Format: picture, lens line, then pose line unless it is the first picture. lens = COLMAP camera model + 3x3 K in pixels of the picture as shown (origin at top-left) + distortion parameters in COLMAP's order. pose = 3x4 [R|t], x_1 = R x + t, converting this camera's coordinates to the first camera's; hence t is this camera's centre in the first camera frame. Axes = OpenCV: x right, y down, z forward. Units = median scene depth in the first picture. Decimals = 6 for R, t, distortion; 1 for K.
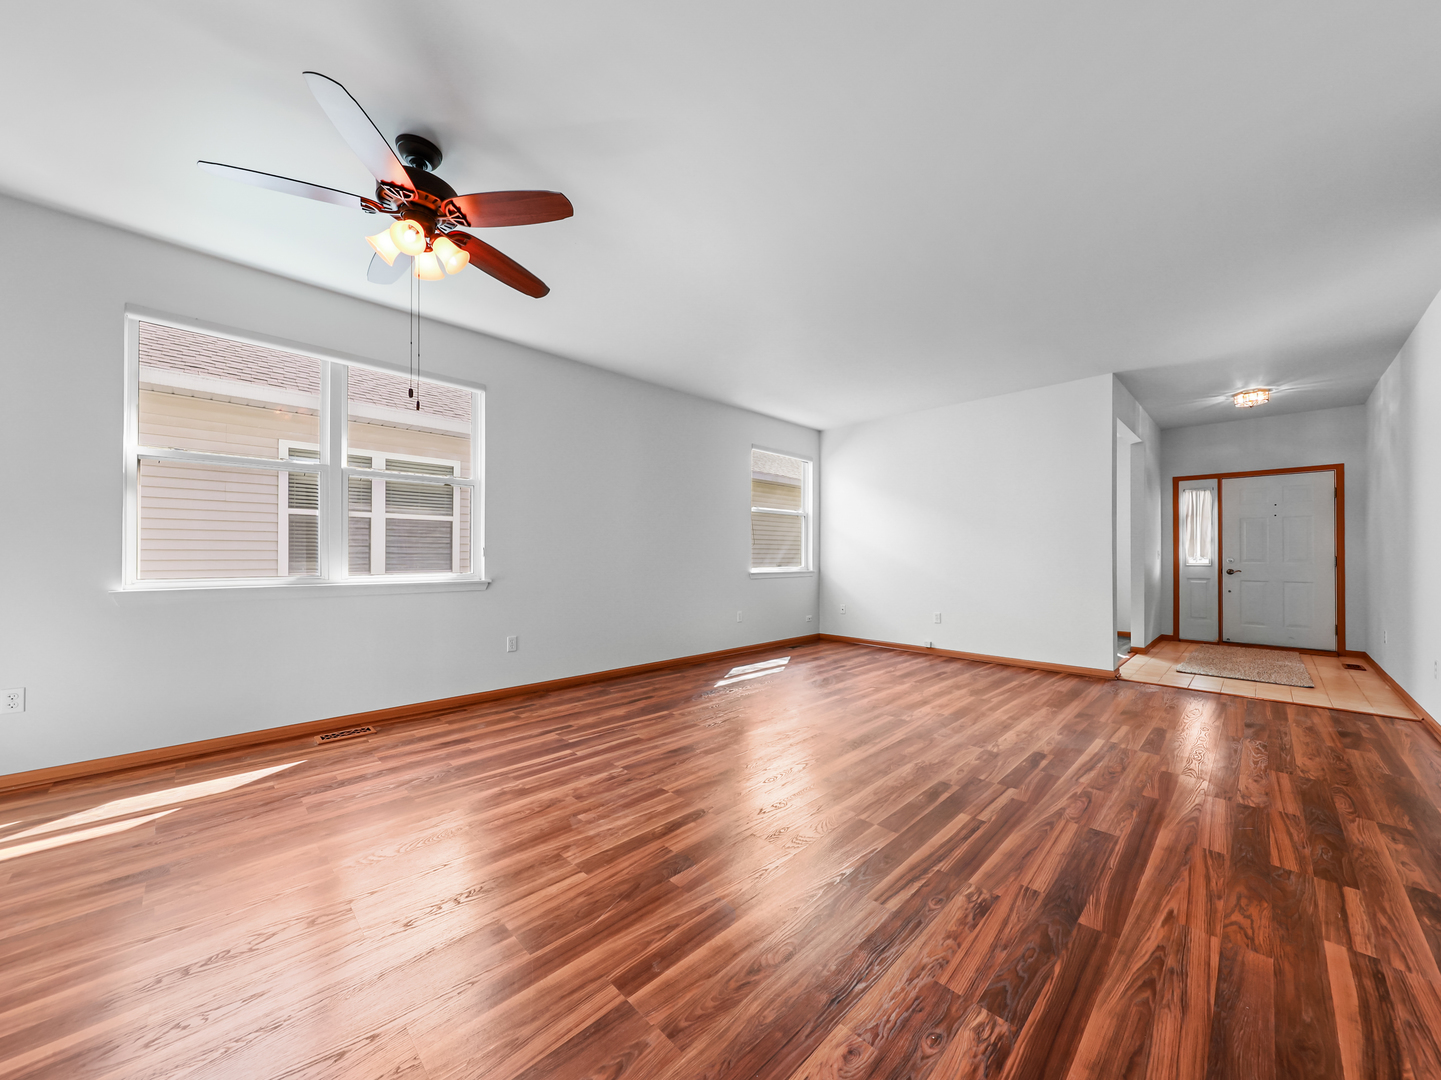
lens RADIAL K [[530.8, 0, 734.3], [0, 530.8, 555.4], [0, 0, 1]] dist [0.012335, -0.000097]
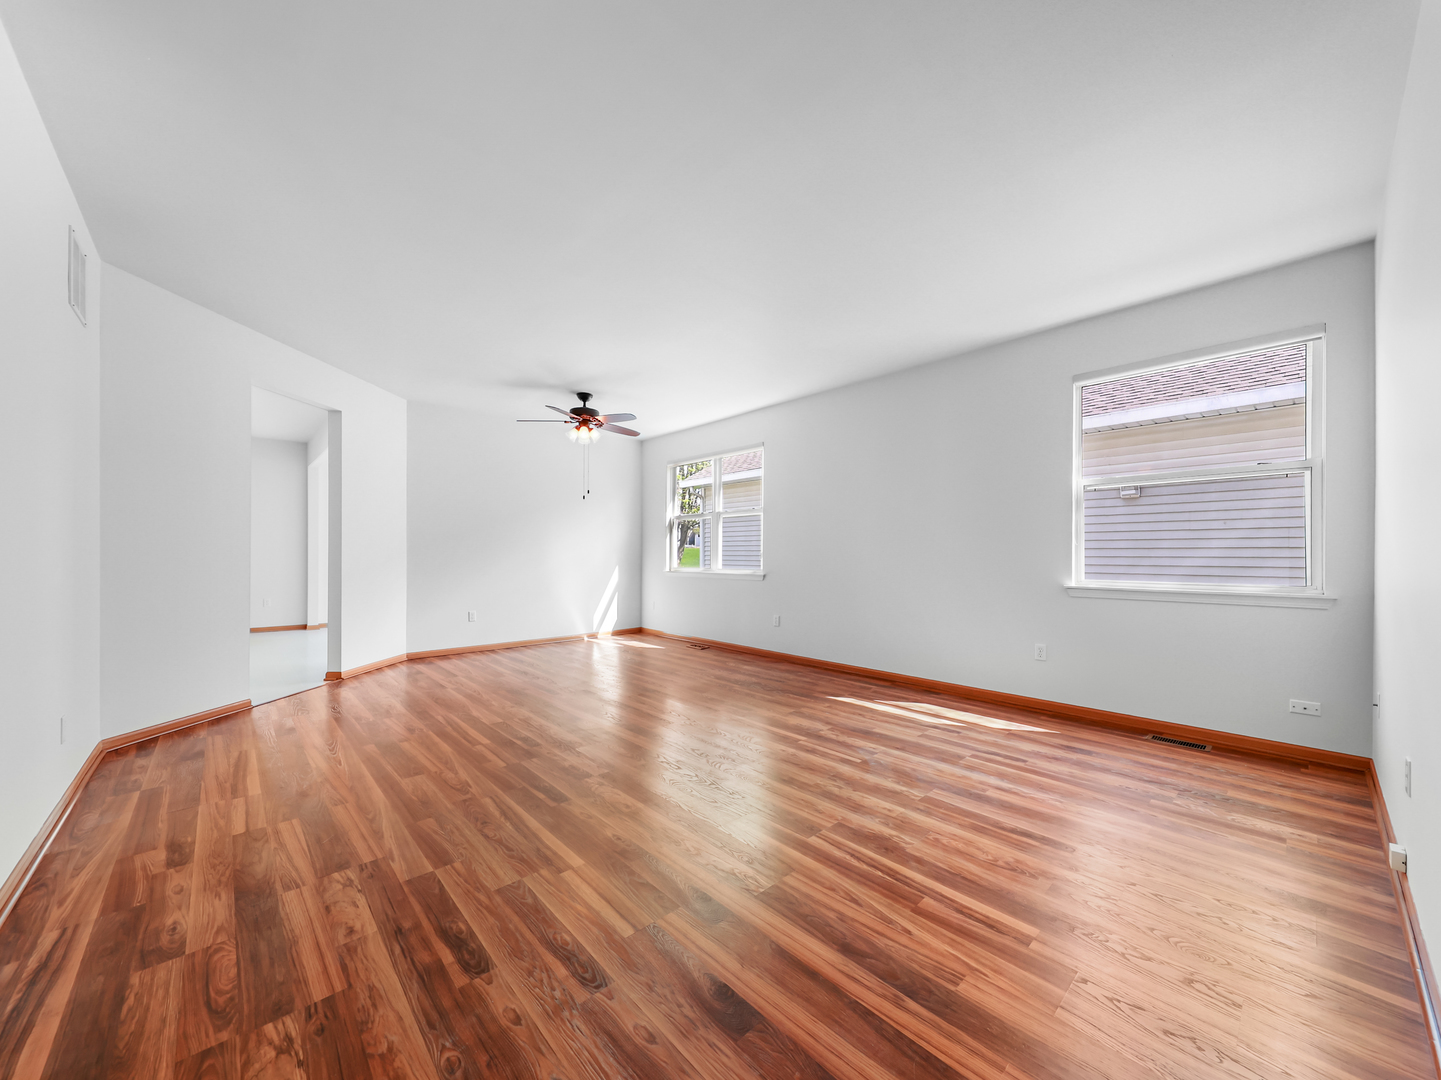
lens RADIAL K [[530.8, 0, 711.8], [0, 530.8, 549.2], [0, 0, 1]] dist [0.012335, -0.000097]
pose [[-0.050348, -0.015465, -0.998612, 0.941537], [-0.004763, 0.999872, -0.015244, 0.001519], [0.998720, 0.003989, -0.050415, 0.866527]]
